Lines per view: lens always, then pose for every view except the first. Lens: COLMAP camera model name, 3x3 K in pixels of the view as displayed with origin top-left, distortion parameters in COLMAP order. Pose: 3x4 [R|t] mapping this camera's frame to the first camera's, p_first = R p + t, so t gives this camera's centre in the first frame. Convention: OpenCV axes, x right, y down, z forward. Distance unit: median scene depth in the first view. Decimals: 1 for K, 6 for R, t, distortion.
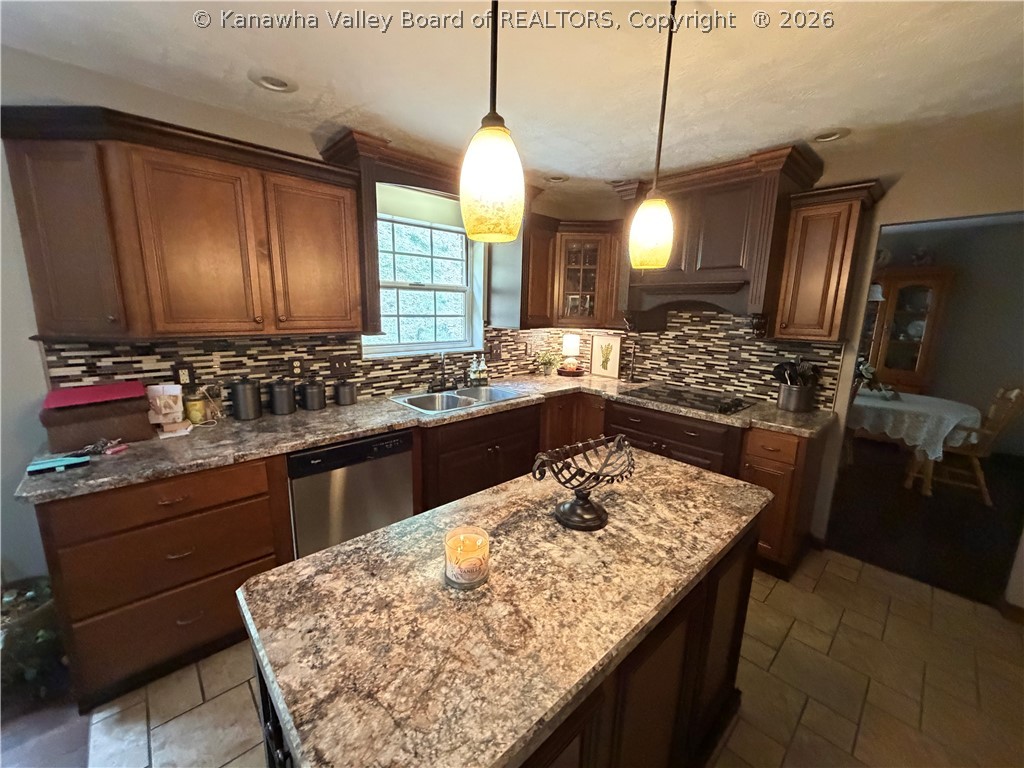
lens RADIAL K [[408.4, 0, 510.1], [0, 408.4, 384.7], [0, 0, 1]] dist [-0.000767, -0.000392]
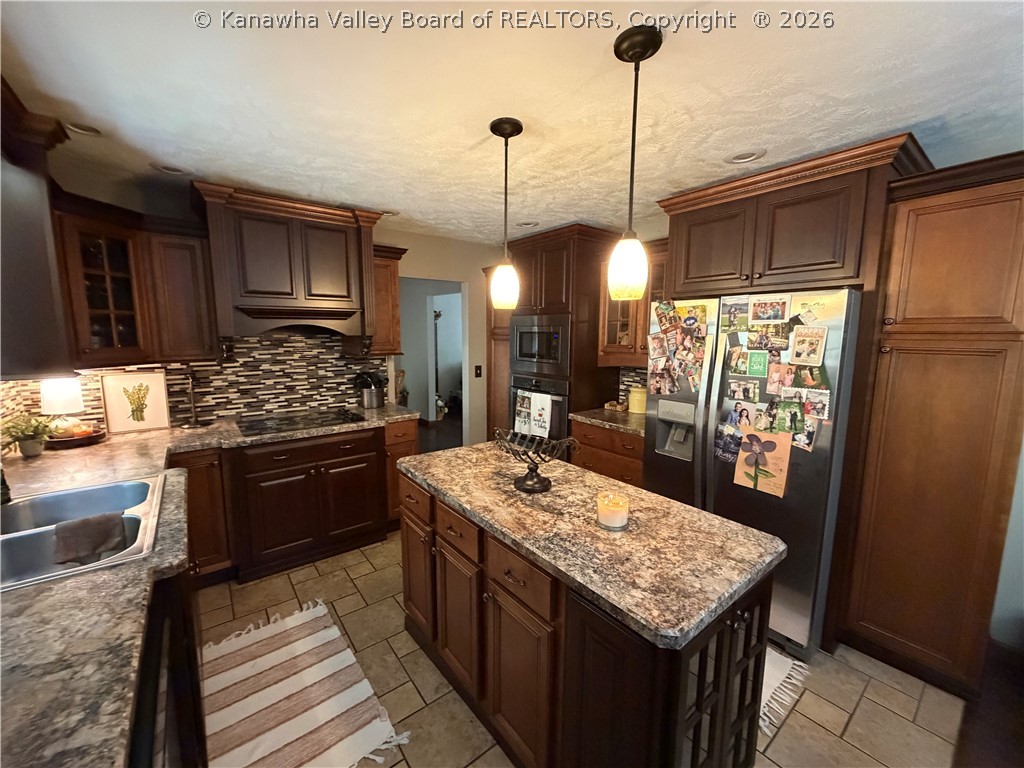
lens RADIAL K [[408.4, 0, 510.1], [0, 408.4, 384.7], [0, 0, 1]] dist [-0.000767, -0.000392]
pose [[0.081584, -0.150614, 0.985221, -0.872979], [0.187824, 0.973127, 0.133212, -0.159748], [-0.978809, 0.174180, 0.107680, 0.656656]]
